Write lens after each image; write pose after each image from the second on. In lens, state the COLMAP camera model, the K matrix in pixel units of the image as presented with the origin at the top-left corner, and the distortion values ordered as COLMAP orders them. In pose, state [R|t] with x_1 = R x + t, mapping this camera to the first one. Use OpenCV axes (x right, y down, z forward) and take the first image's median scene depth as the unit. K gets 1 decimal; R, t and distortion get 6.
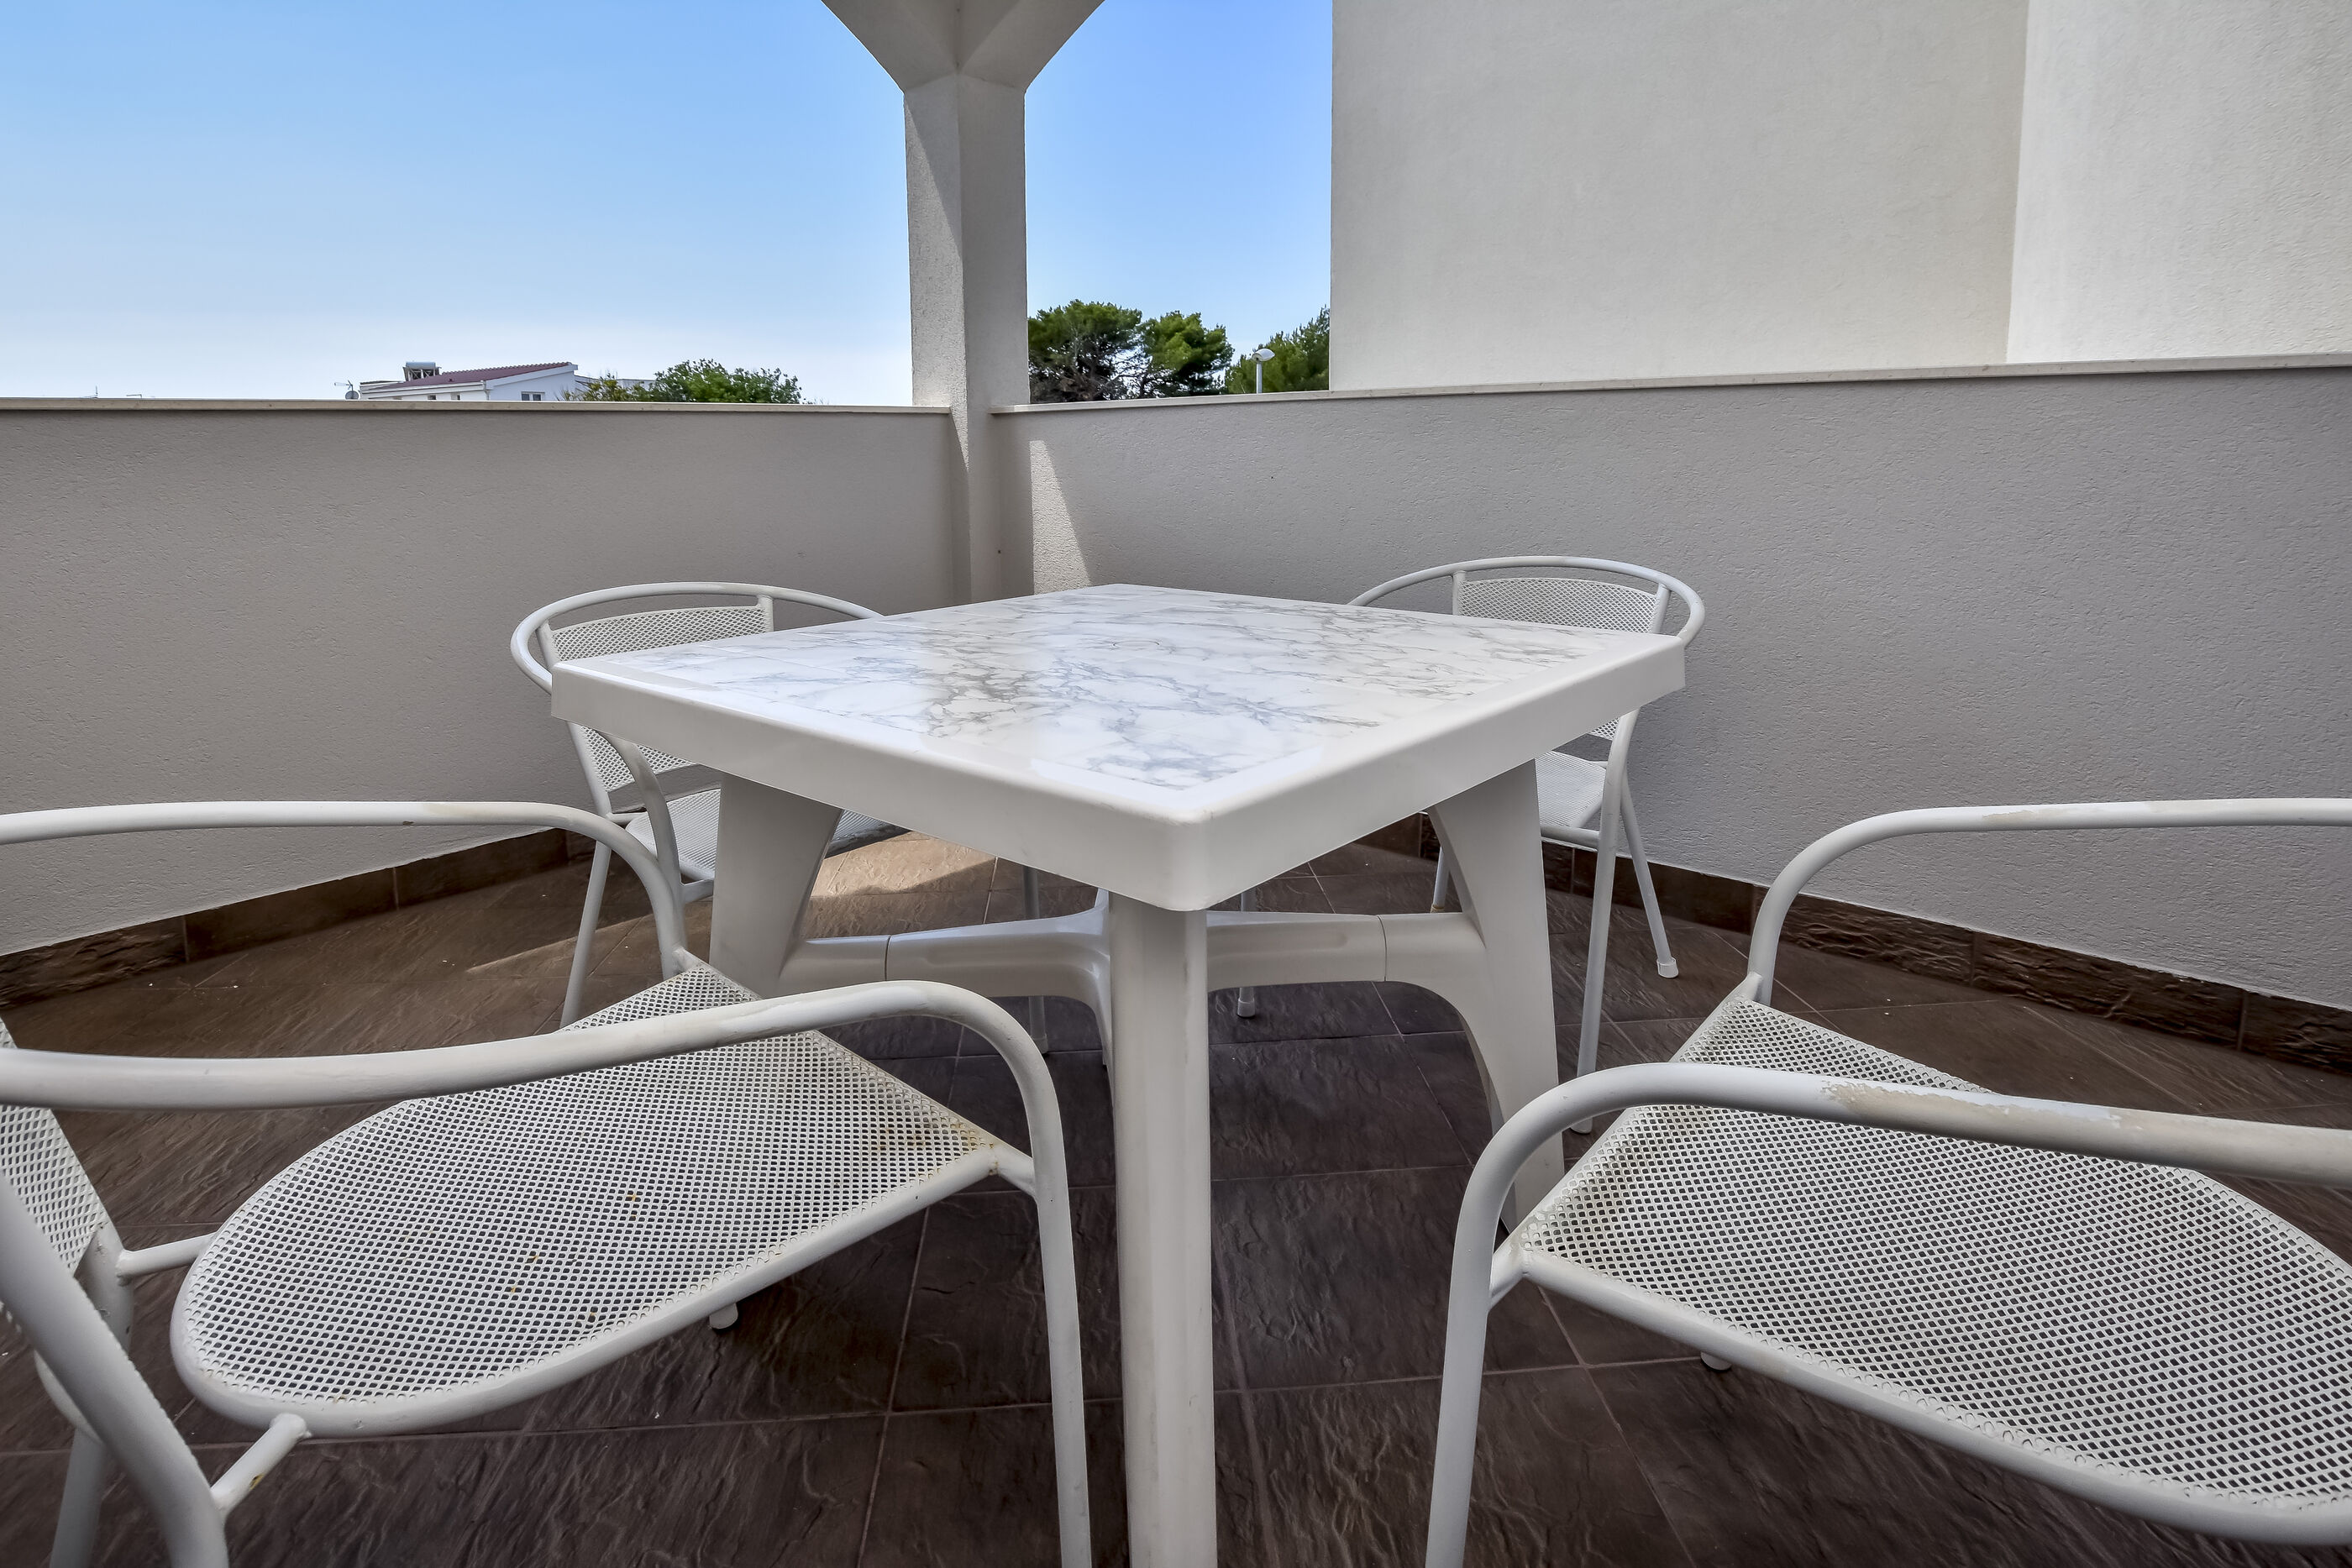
lens RADIAL K [[1190.2, 0, 1176.0], [0, 1190.2, 784.0], [0, 0, 1]] dist [-0.023174, 0.000145]
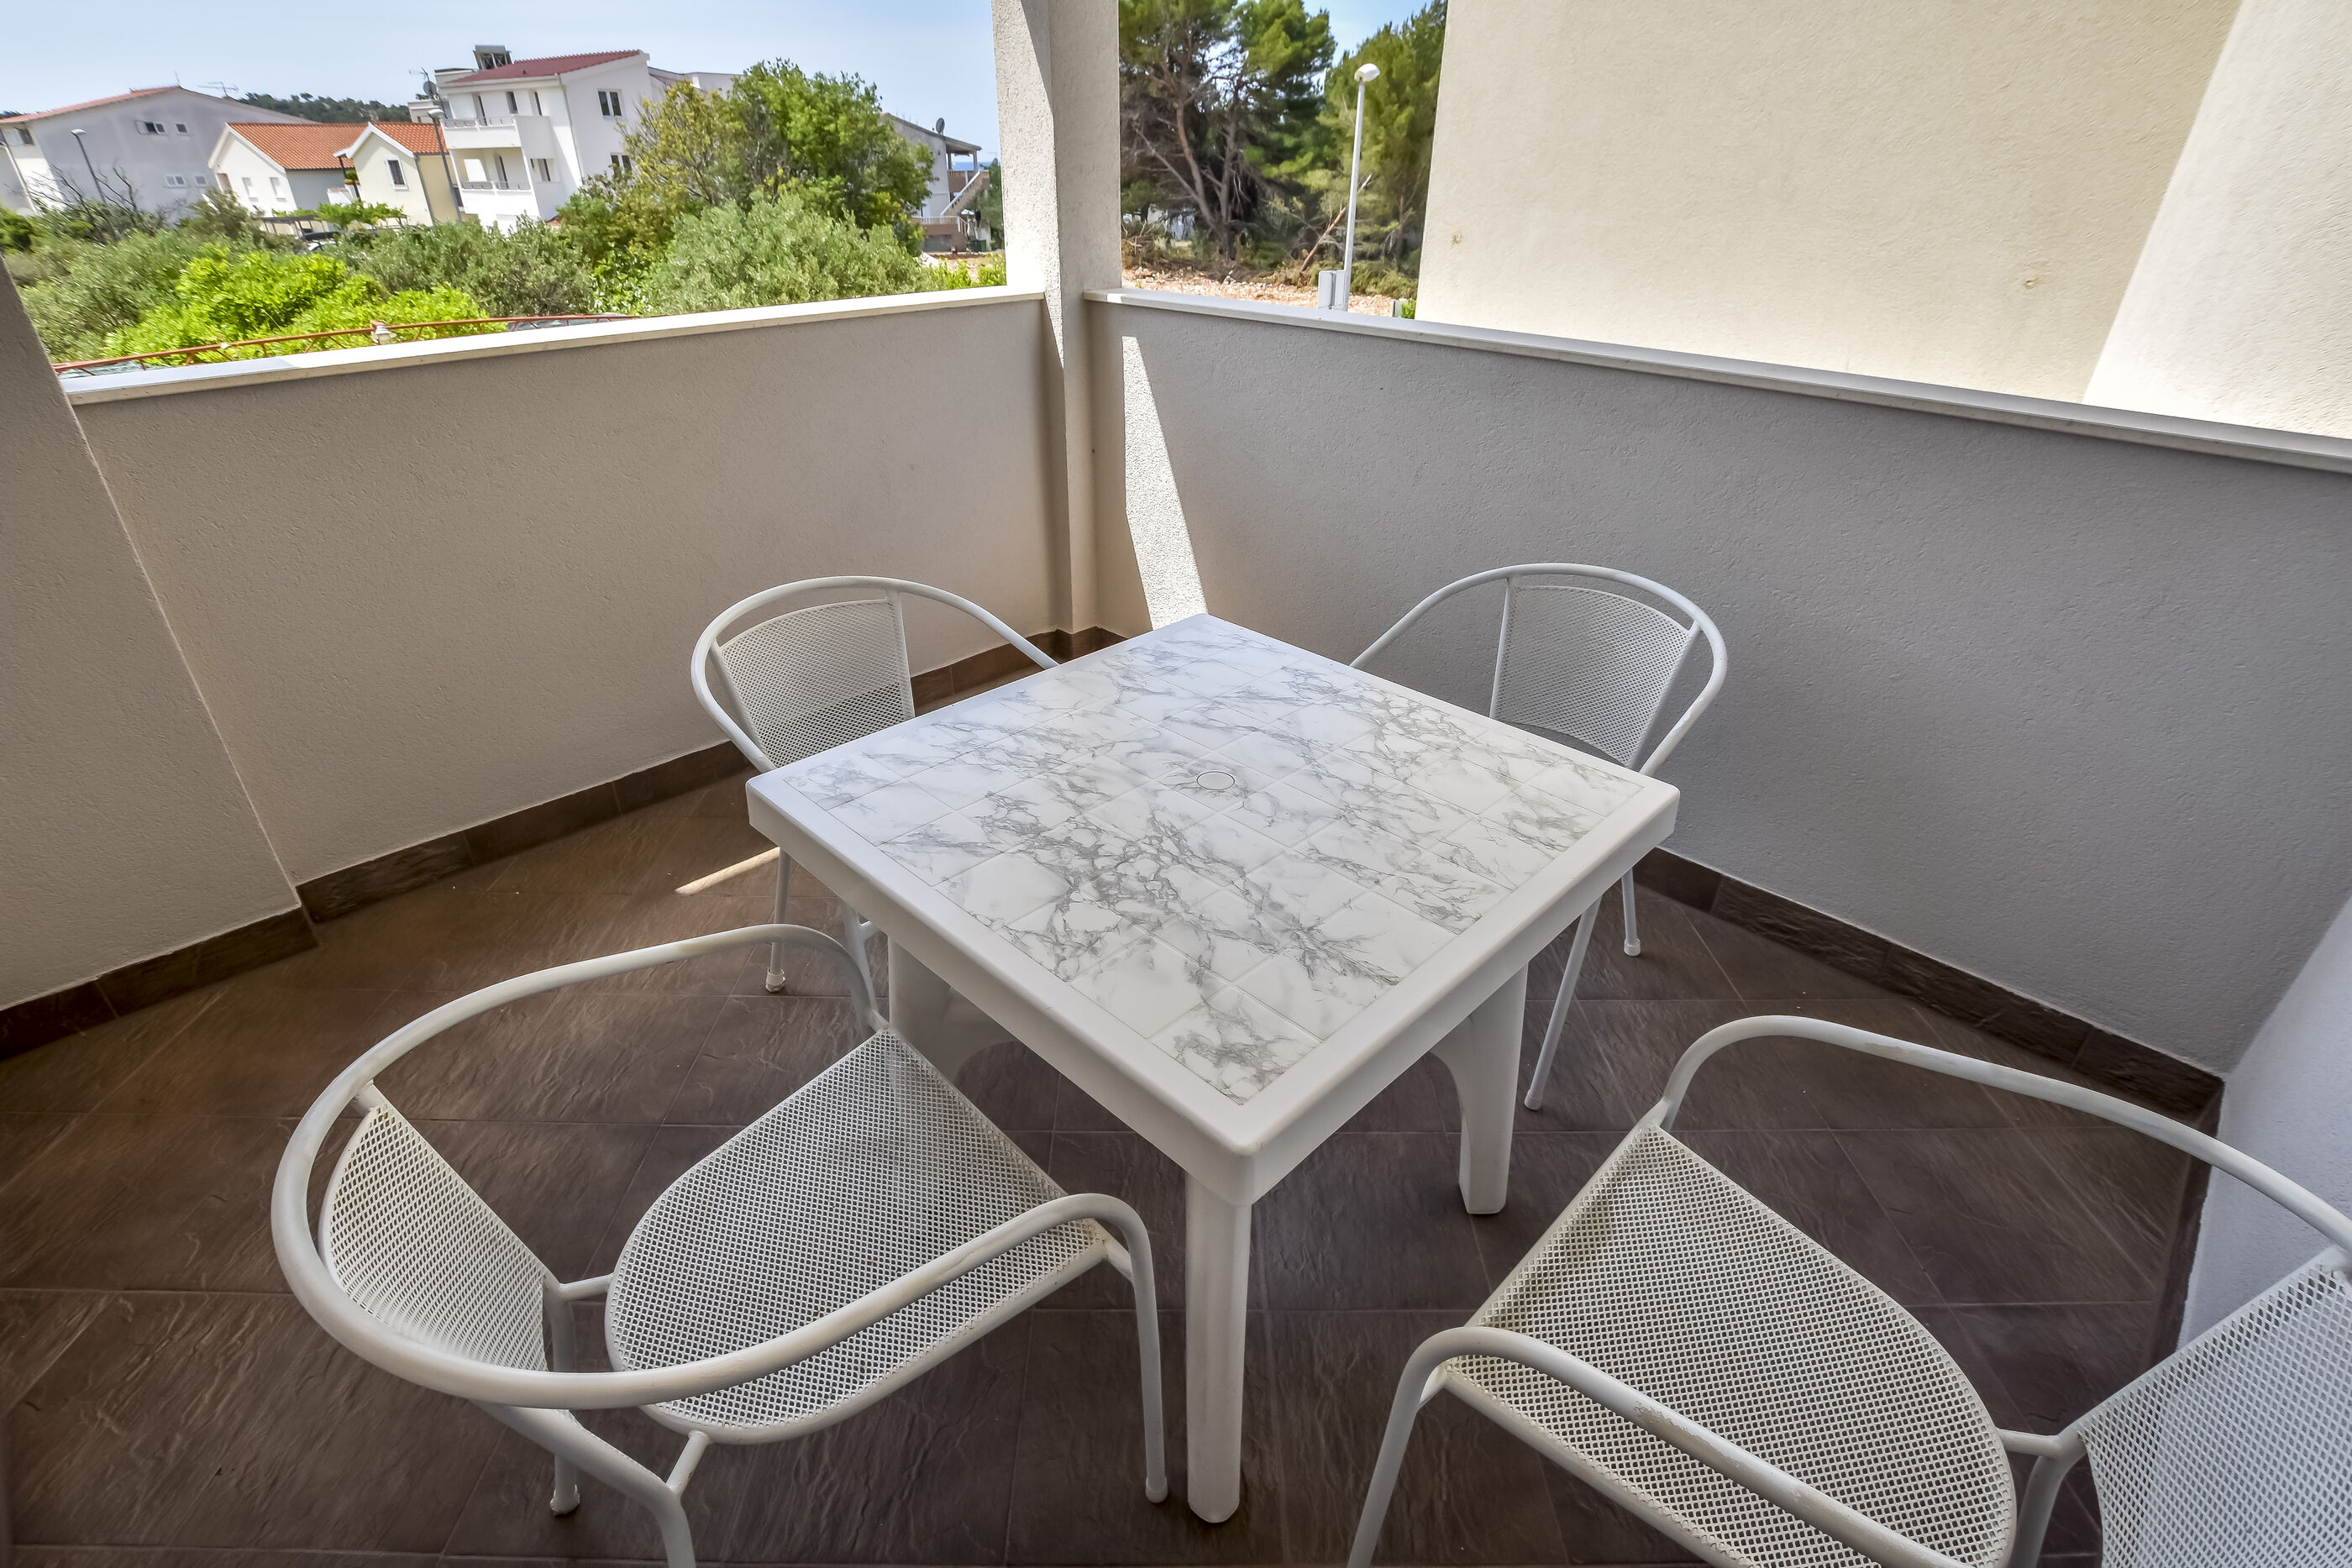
lens RADIAL K [[1088.3, 0, 1176.0], [0, 1088.3, 784.0], [0, 0, 1]] dist [-0.023078, -0.000662]
pose [[0.997455, 0.049666, -0.051157, -0.013579], [-0.025884, 0.920771, 0.389244, -0.436221], [0.066436, -0.386930, 0.919713, -0.012481]]
